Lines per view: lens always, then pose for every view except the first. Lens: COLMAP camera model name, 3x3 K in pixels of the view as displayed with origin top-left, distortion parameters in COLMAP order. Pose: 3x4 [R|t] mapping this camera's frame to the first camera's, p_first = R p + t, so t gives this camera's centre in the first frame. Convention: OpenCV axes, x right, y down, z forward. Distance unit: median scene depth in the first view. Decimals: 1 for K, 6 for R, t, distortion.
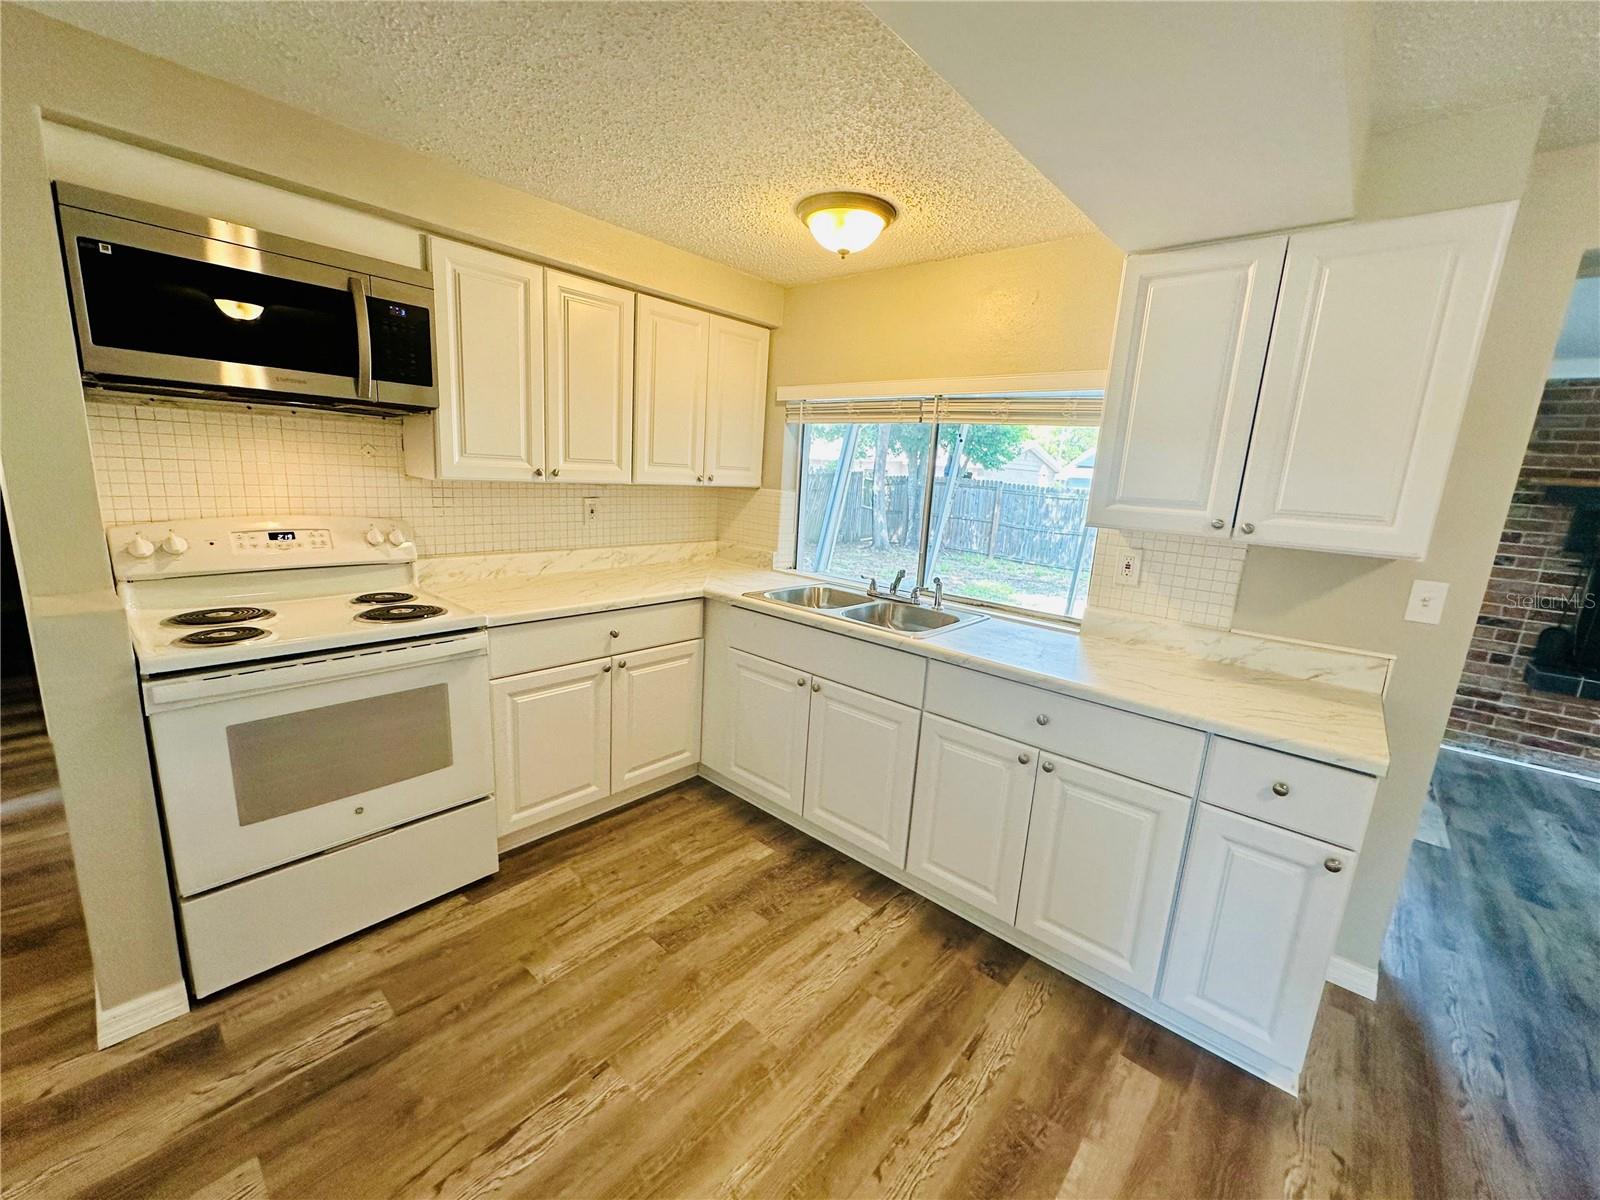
lens RADIAL K [[638.3, 0, 799.2], [0, 638.3, 600.4], [0, 0, 1]] dist [-0.003493, 0.000809]
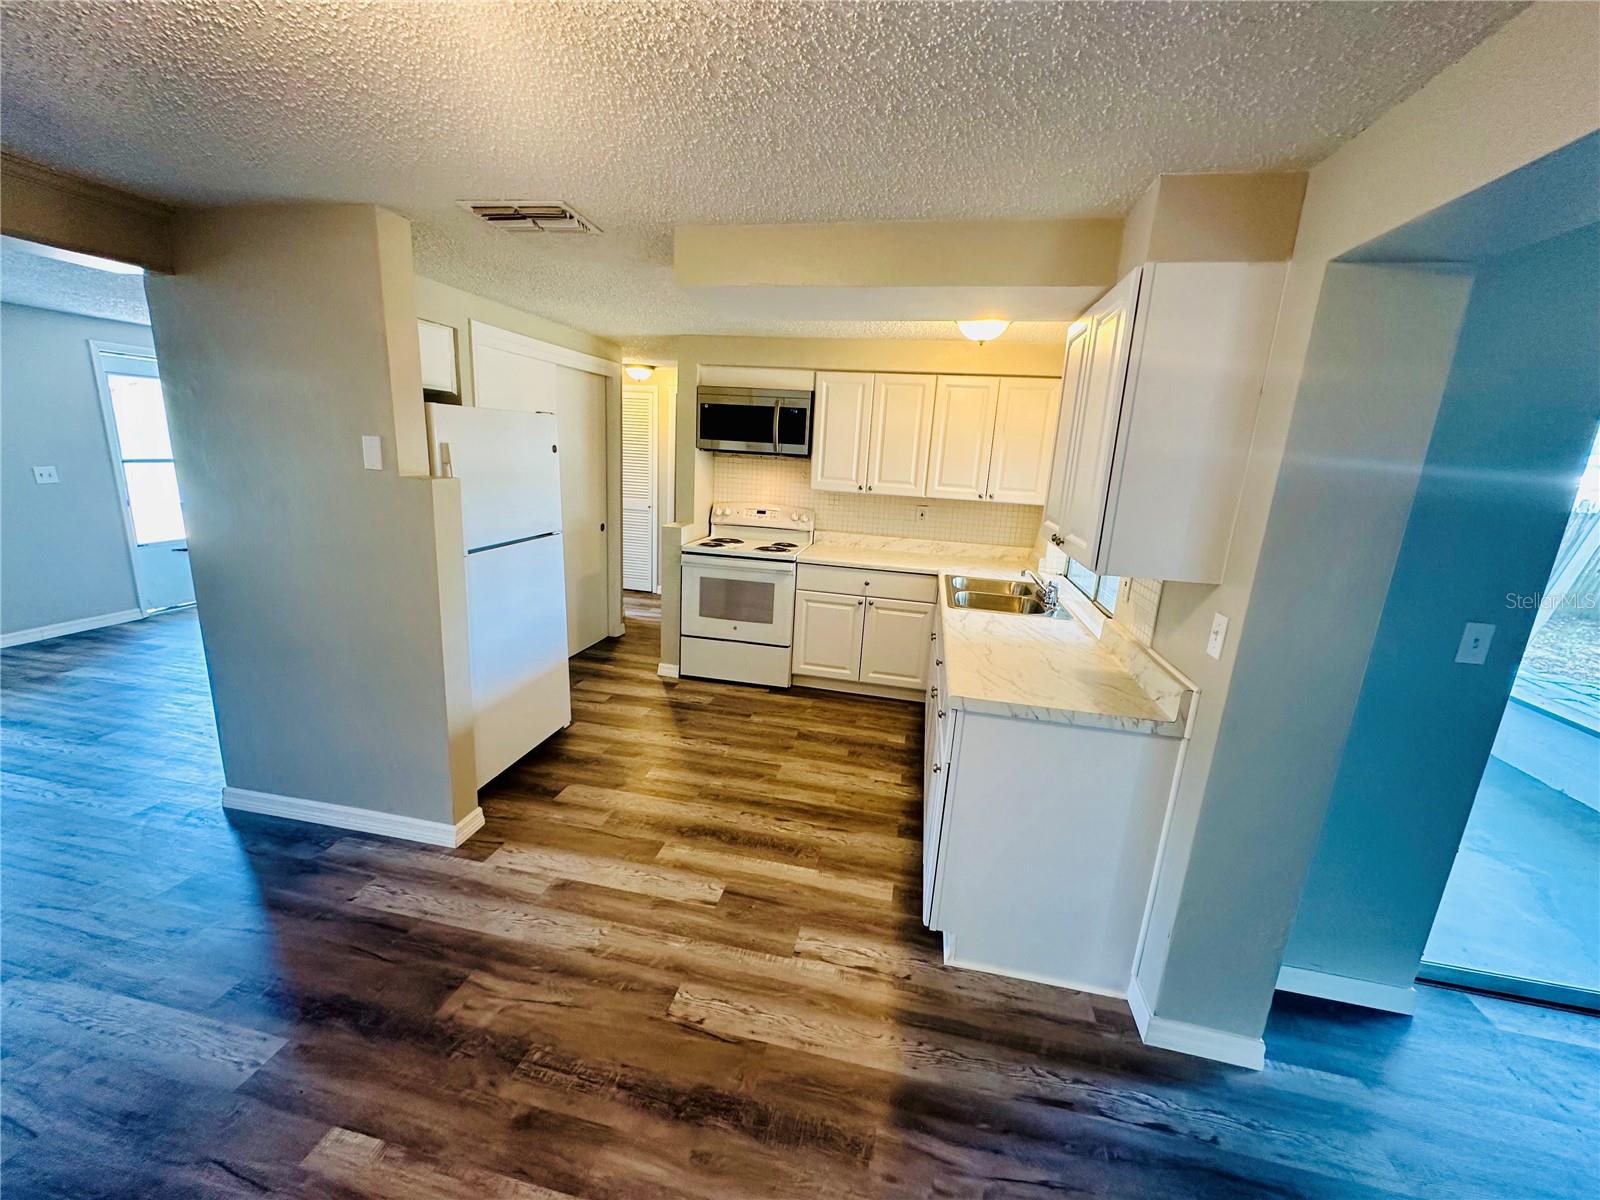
lens RADIAL K [[638.3, 0, 799.2], [0, 638.3, 600.4], [0, 0, 1]] dist [-0.003493, 0.000809]
pose [[0.500363, 0.170423, -0.848878, 1.262150], [-0.201599, 0.976421, 0.077198, 0.003196], [0.842018, 0.132506, 0.522922, -0.034232]]
